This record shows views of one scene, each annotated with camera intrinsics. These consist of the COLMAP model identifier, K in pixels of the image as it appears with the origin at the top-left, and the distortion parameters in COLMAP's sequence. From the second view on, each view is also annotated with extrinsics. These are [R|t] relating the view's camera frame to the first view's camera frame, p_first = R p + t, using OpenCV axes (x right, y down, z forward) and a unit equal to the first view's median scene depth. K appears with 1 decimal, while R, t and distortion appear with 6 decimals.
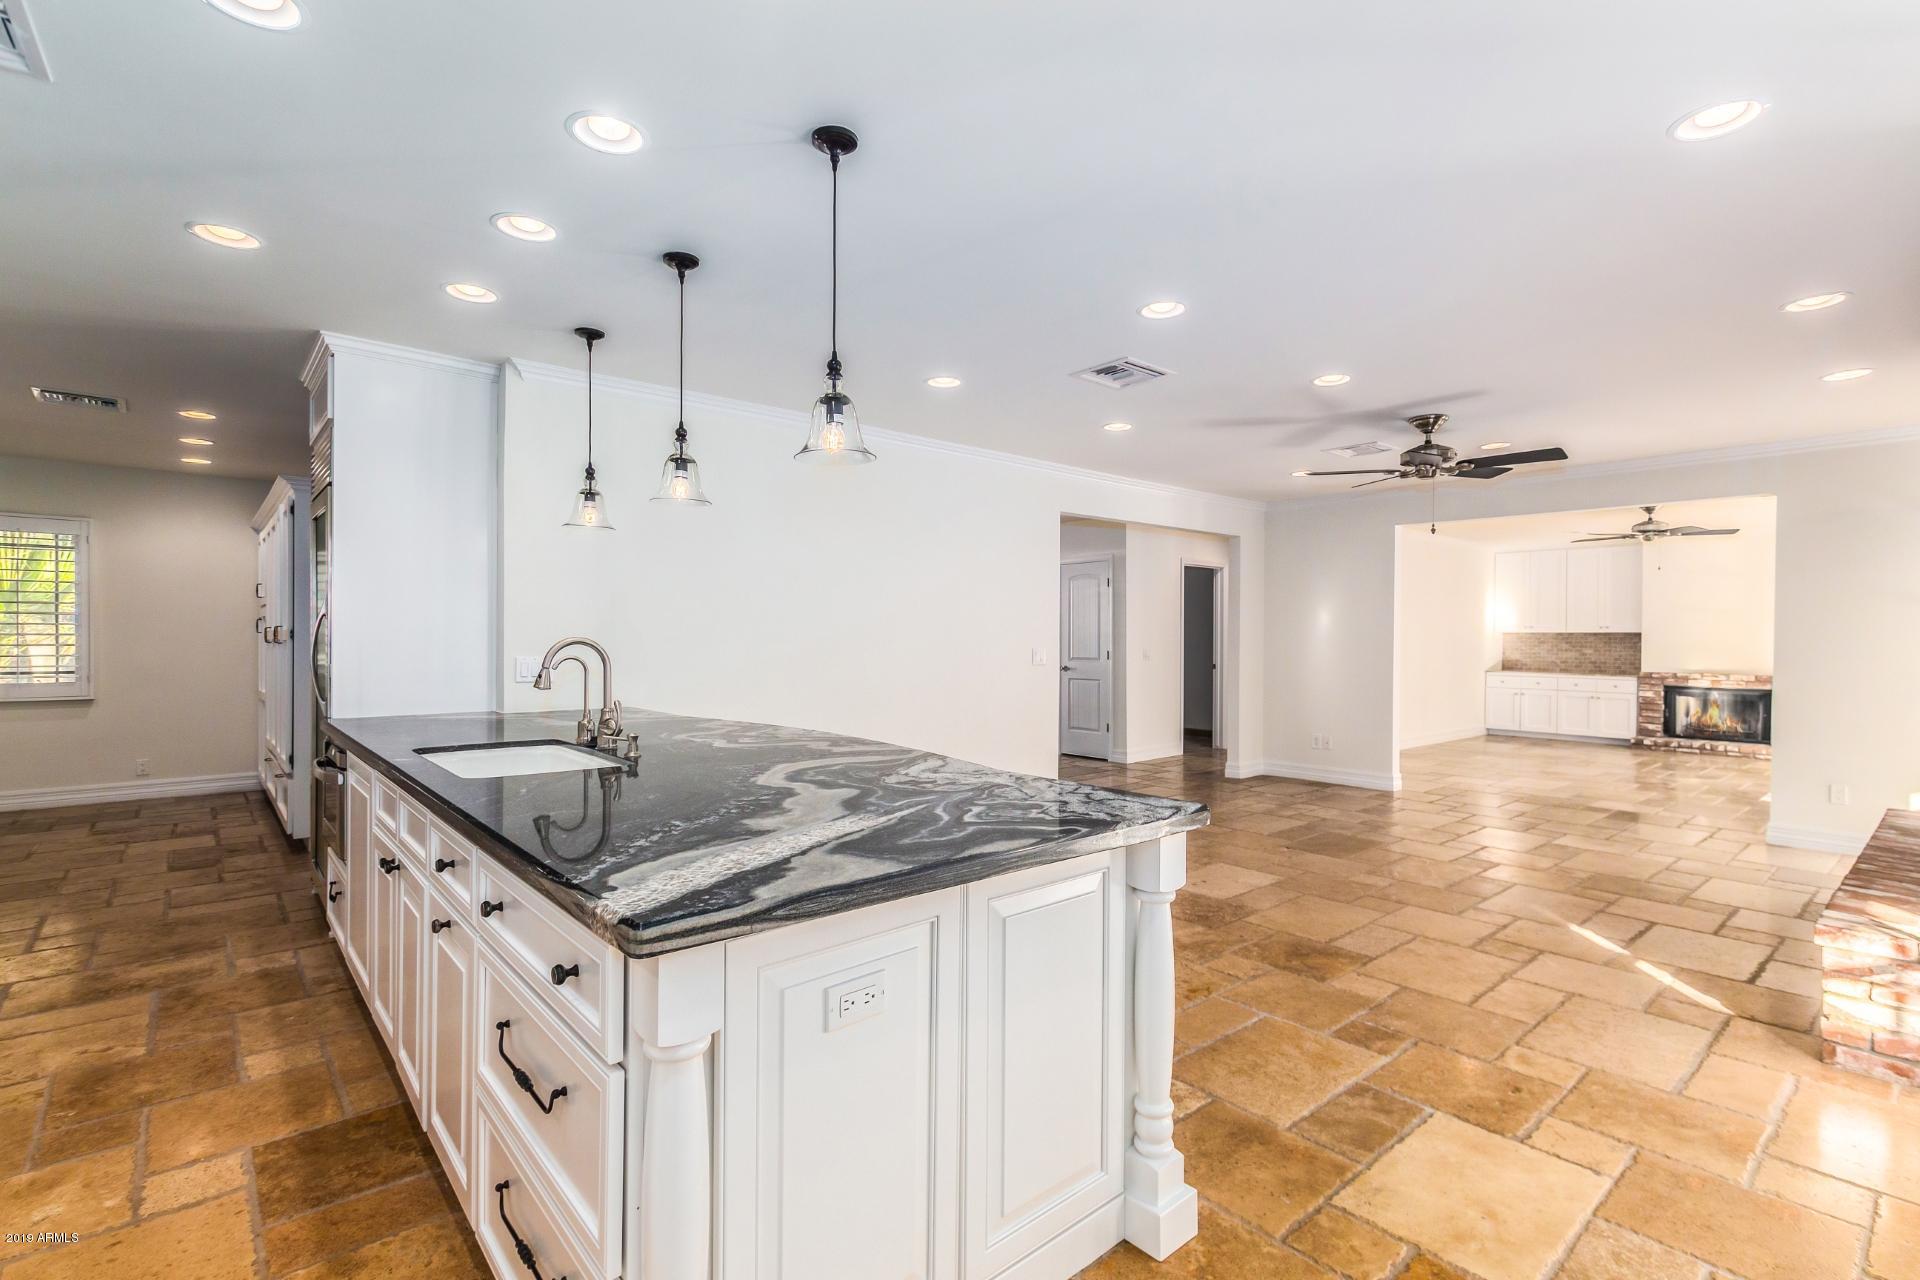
lens RADIAL K [[888.7, 0, 954.9], [0, 888.7, 643.0], [0, 0, 1]] dist [-0.002150, -0.000402]
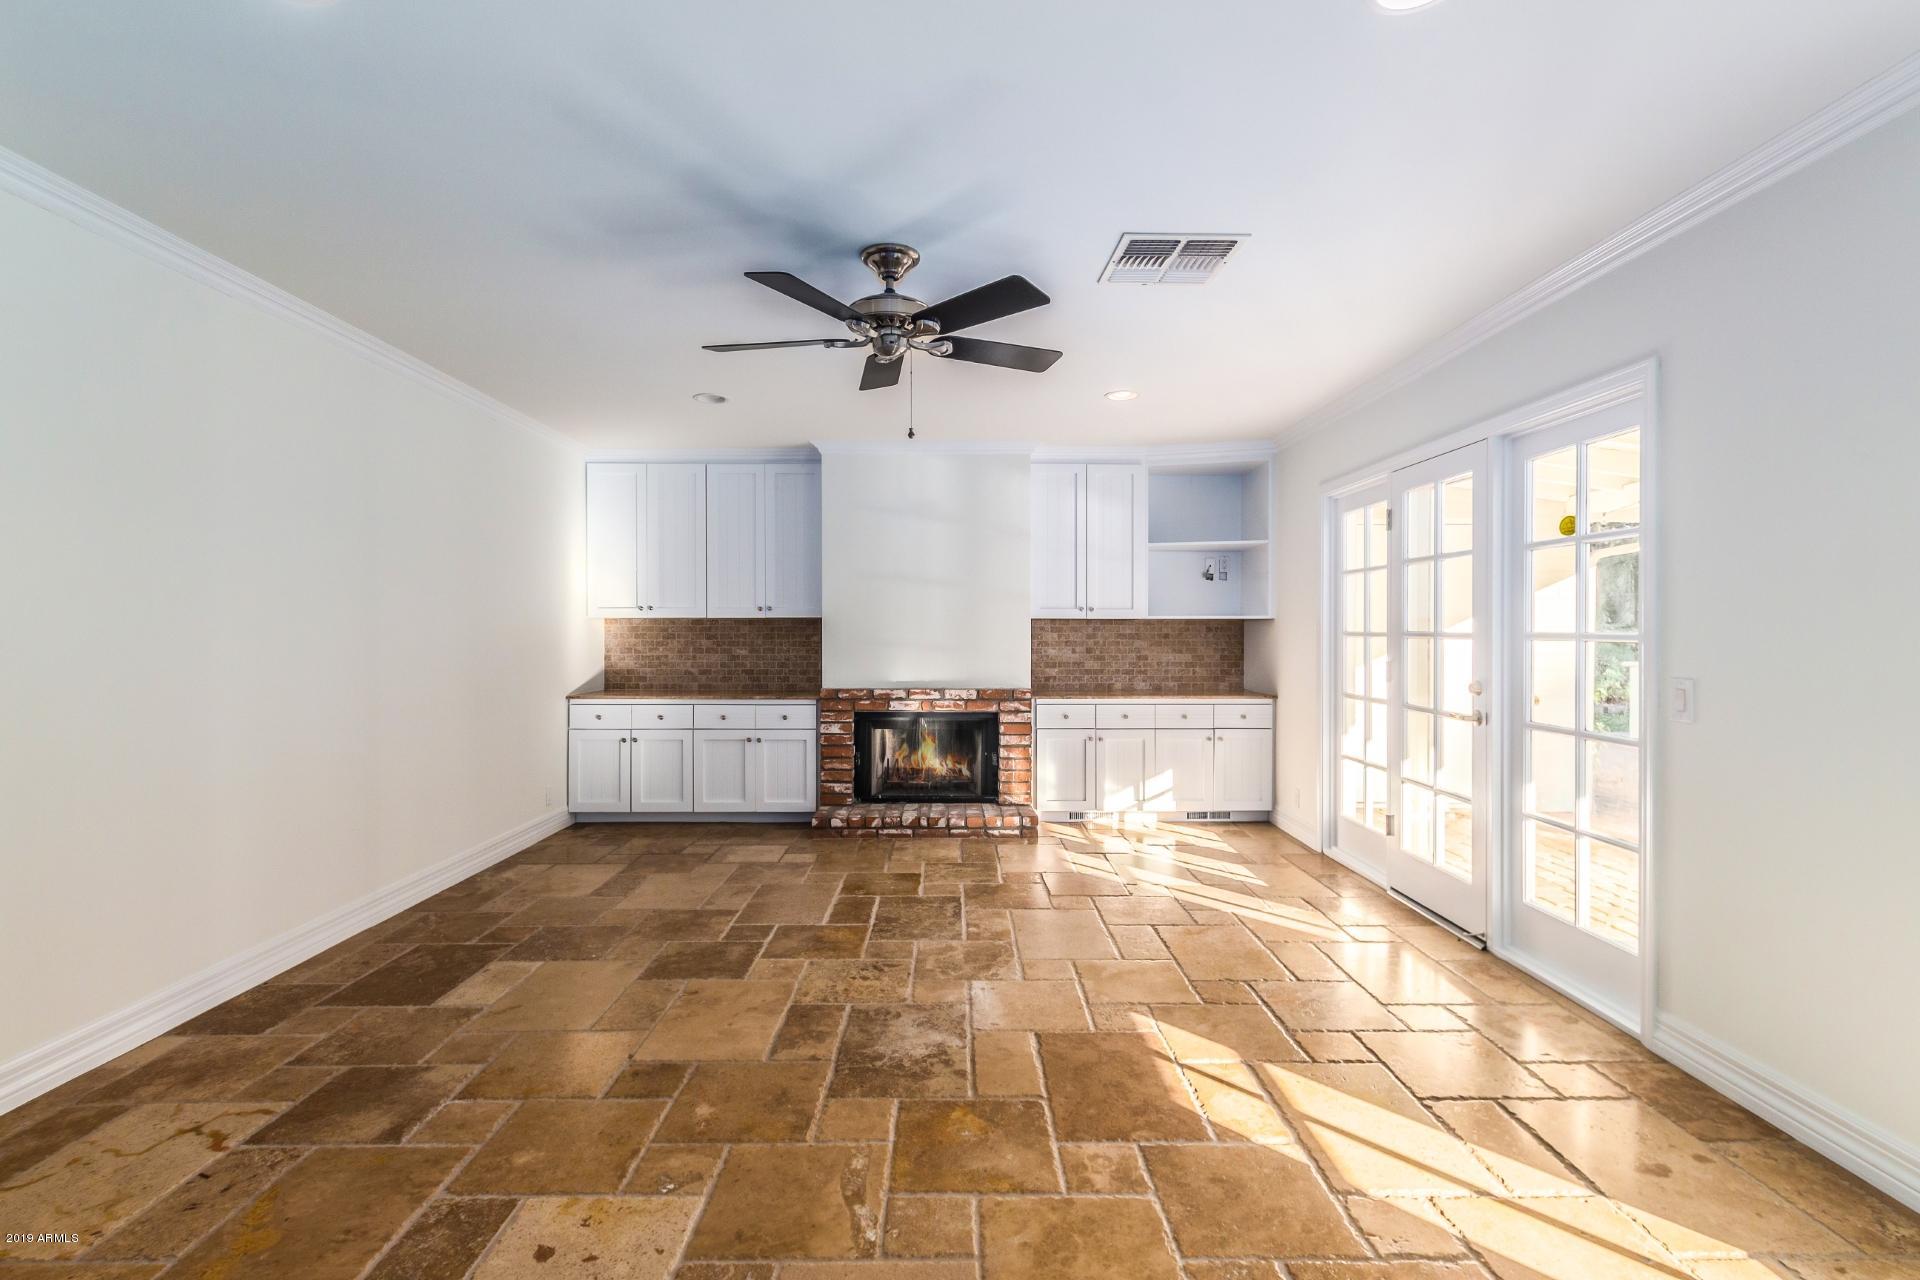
lens RADIAL K [[888.7, 0, 956.6], [0, 888.7, 636.6], [0, 0, 1]] dist [-0.002150, -0.000402]
pose [[0.650931, -0.015325, 0.758982, 0.413492], [0.012824, 0.999876, 0.009191, -0.004161], [-0.759029, 0.003751, 0.651046, 0.583101]]
